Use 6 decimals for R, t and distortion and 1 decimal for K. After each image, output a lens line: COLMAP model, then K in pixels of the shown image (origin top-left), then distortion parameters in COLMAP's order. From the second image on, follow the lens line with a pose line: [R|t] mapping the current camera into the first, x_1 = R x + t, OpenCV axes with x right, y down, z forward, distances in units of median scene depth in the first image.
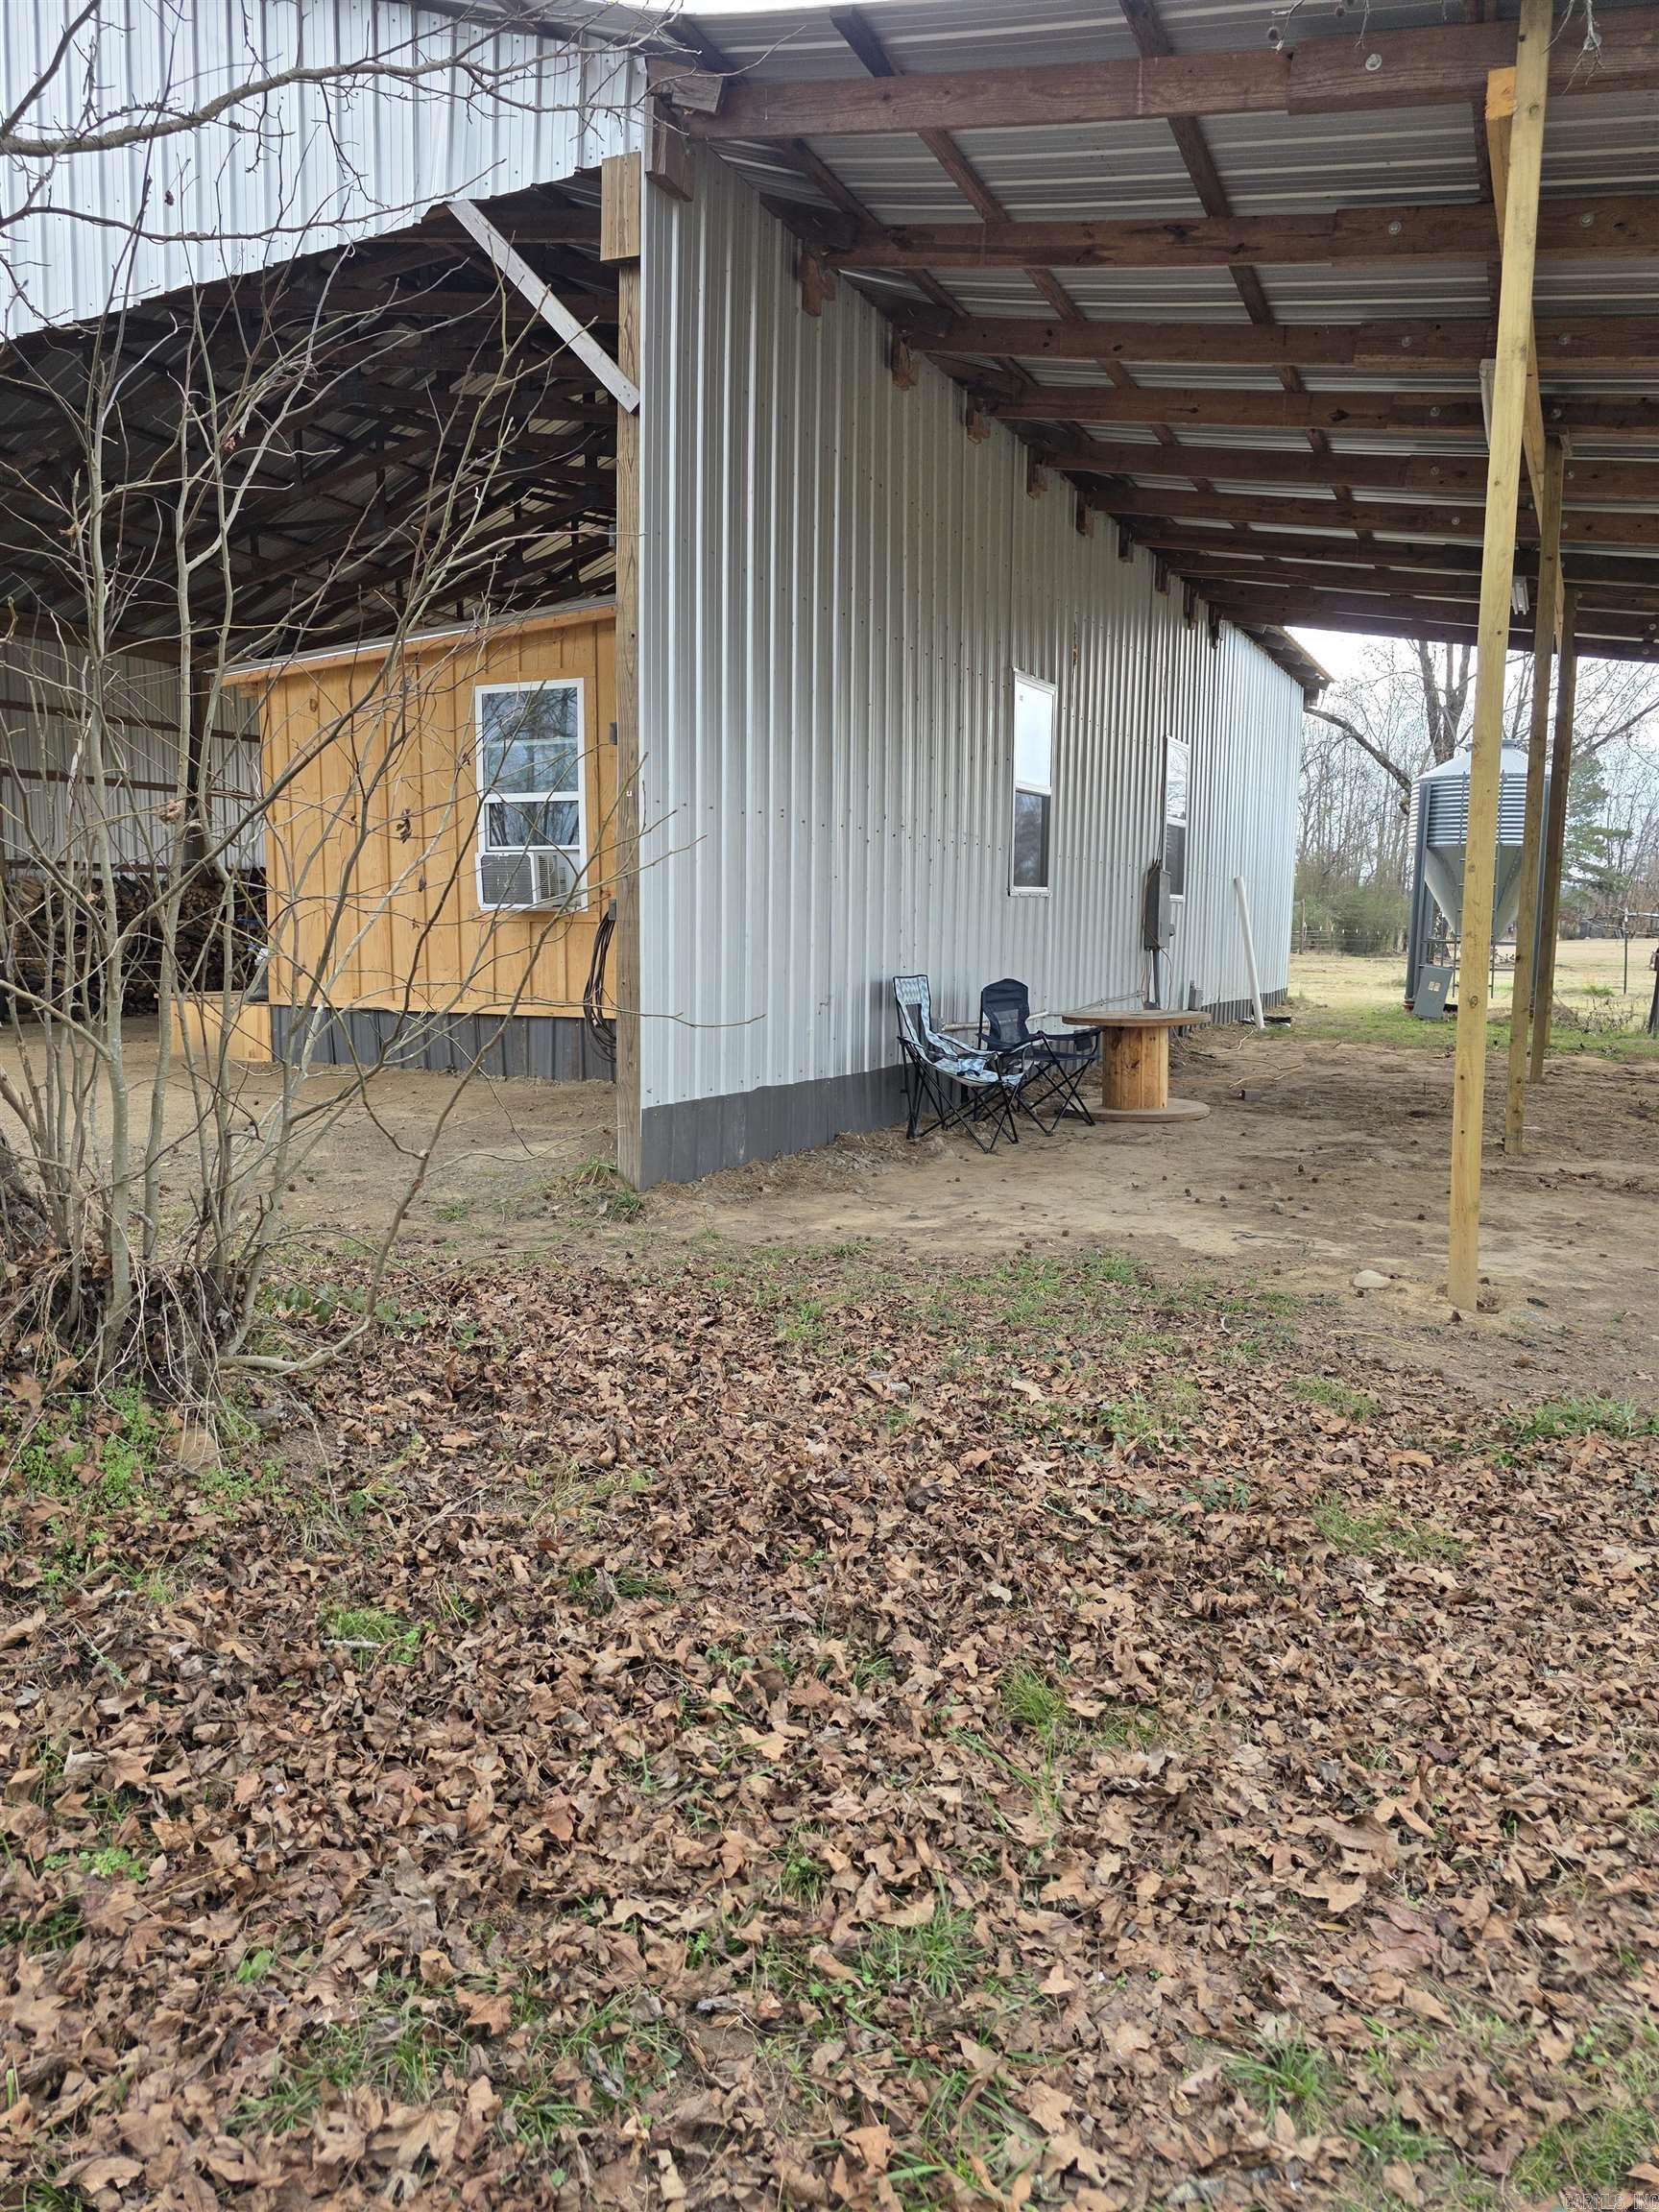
lens RADIAL K [[1496.1, 0, 836.5], [0, 1496.1, 1083.6], [0, 0, 1]] dist [0.060094, -0.047617]
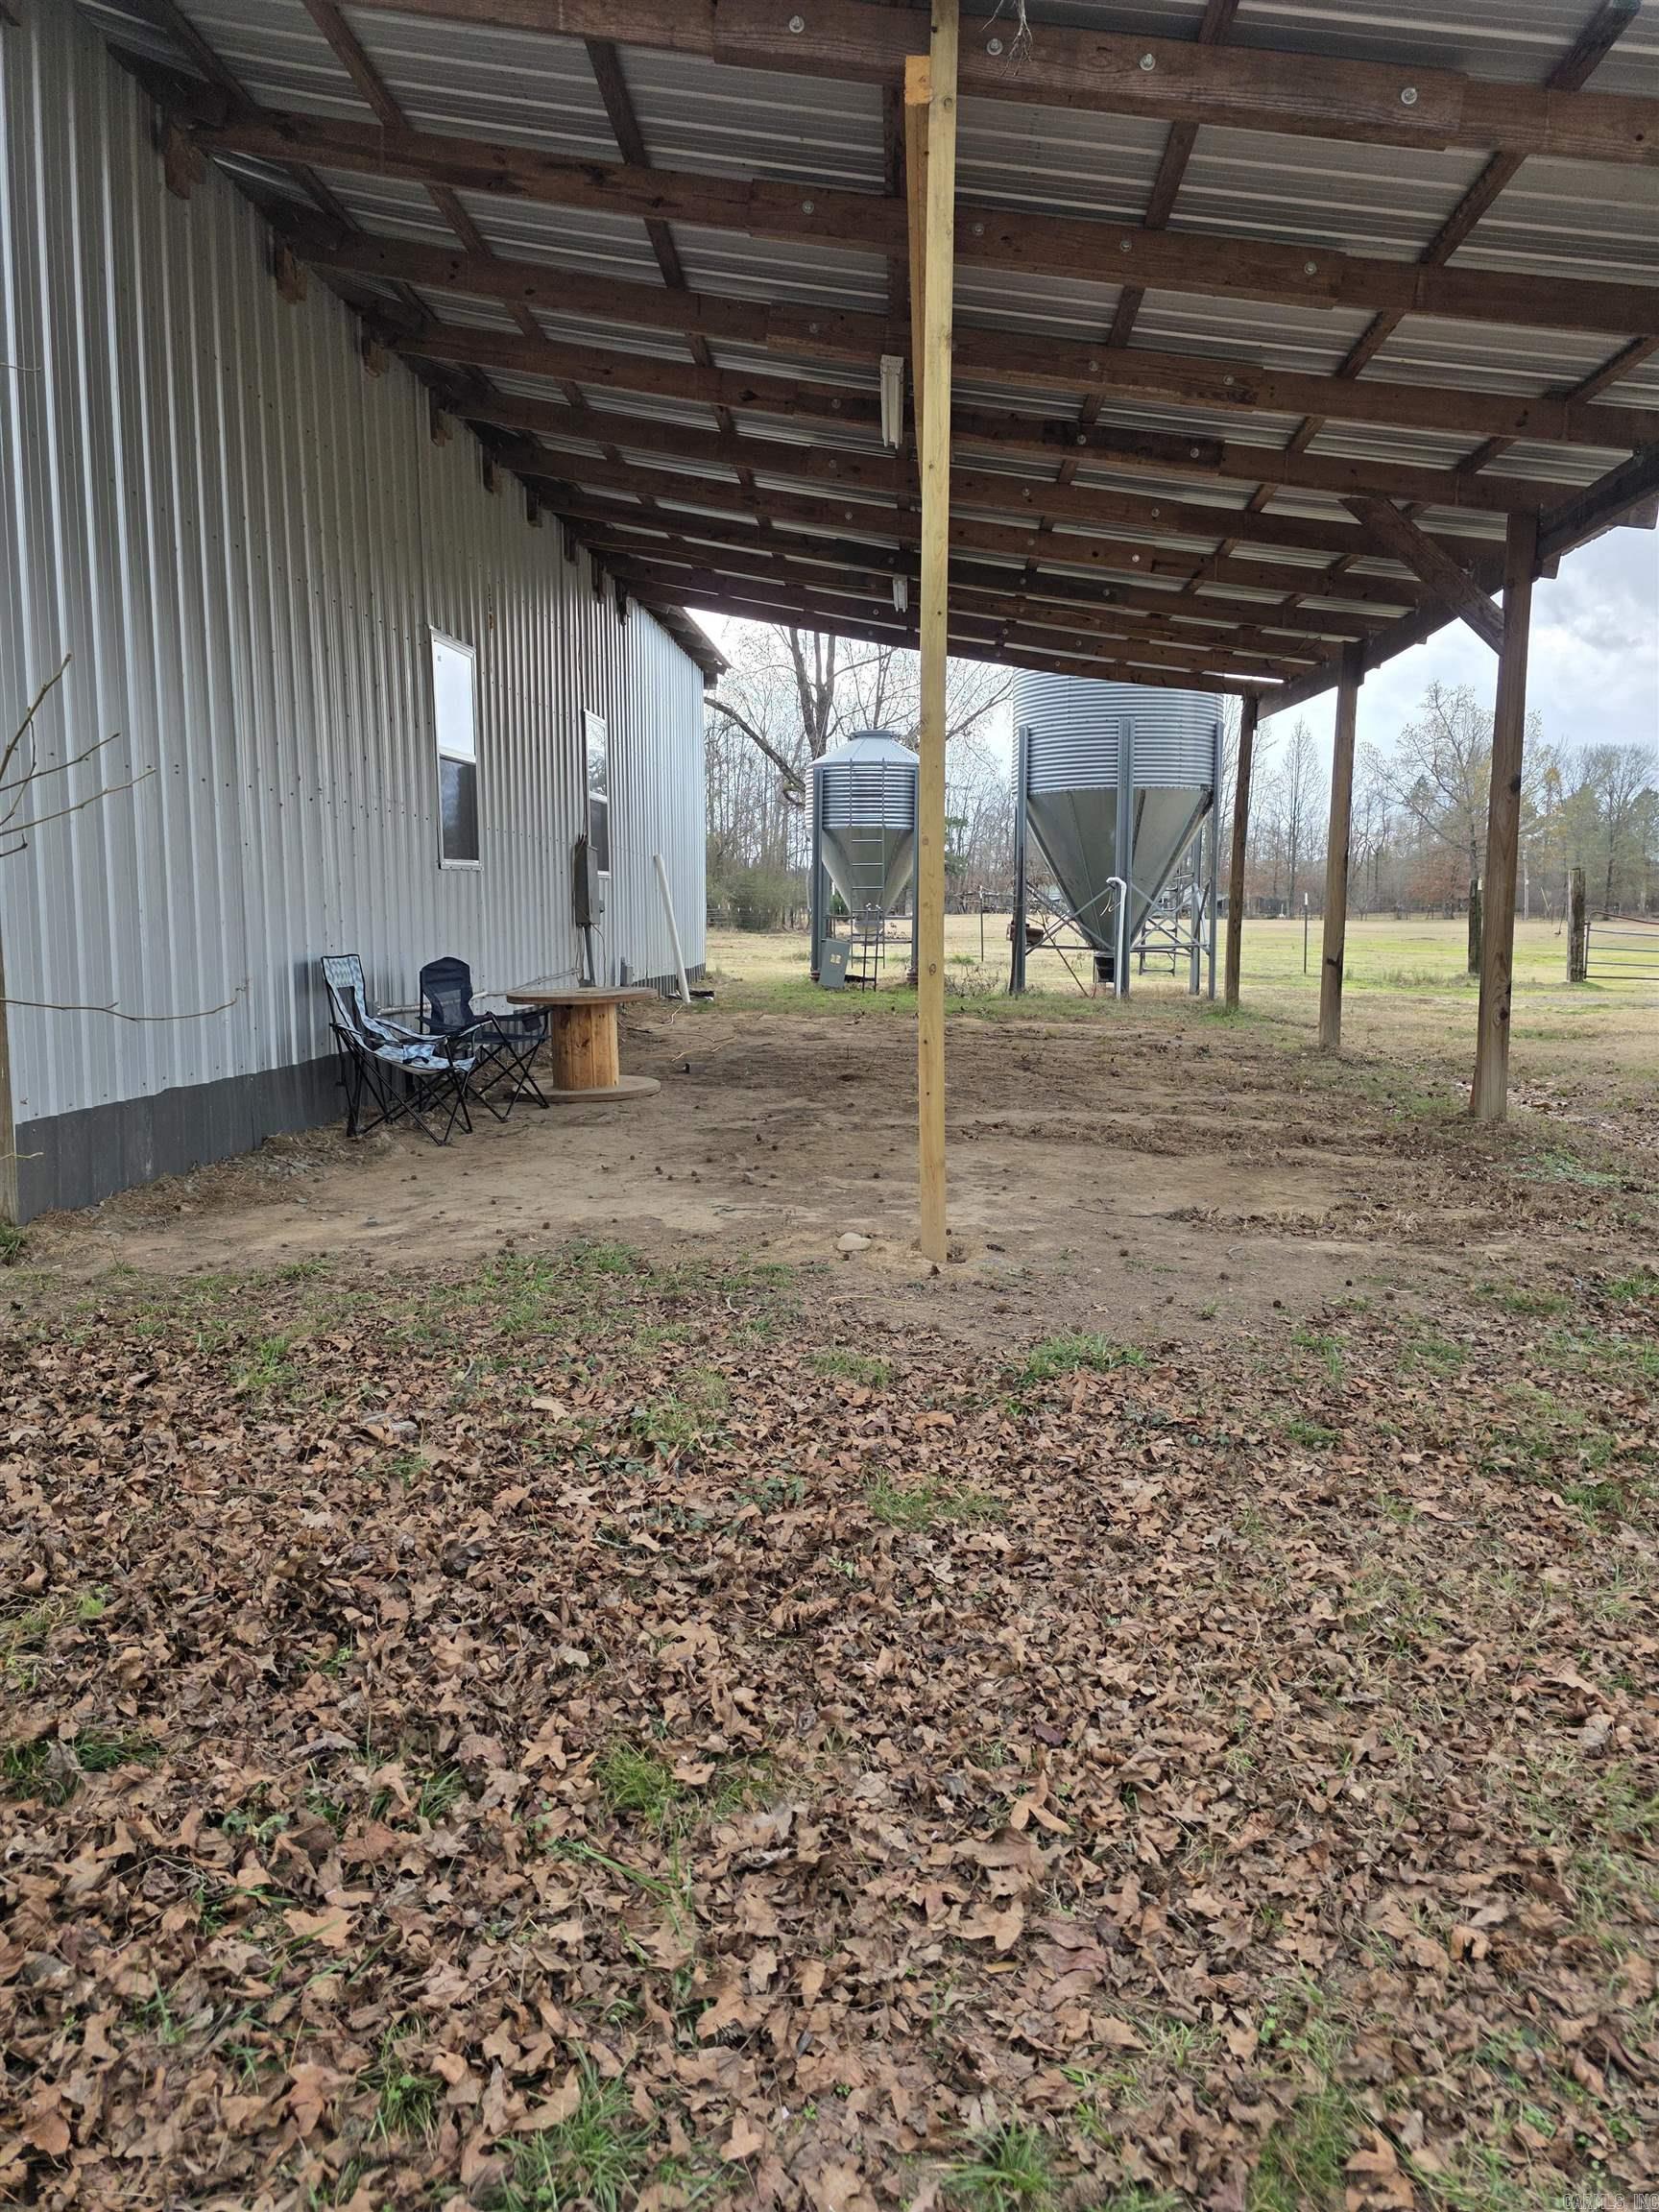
lens RADIAL K [[1496.1, 0, 848.7], [0, 1496.1, 1069.9], [0, 0, 1]] dist [0.060094, -0.047617]
pose [[0.922090, -0.053389, 0.383276, -0.042218], [0.051446, 0.998558, 0.015327, -0.003543], [-0.383542, 0.005585, 0.923507, 0.092394]]
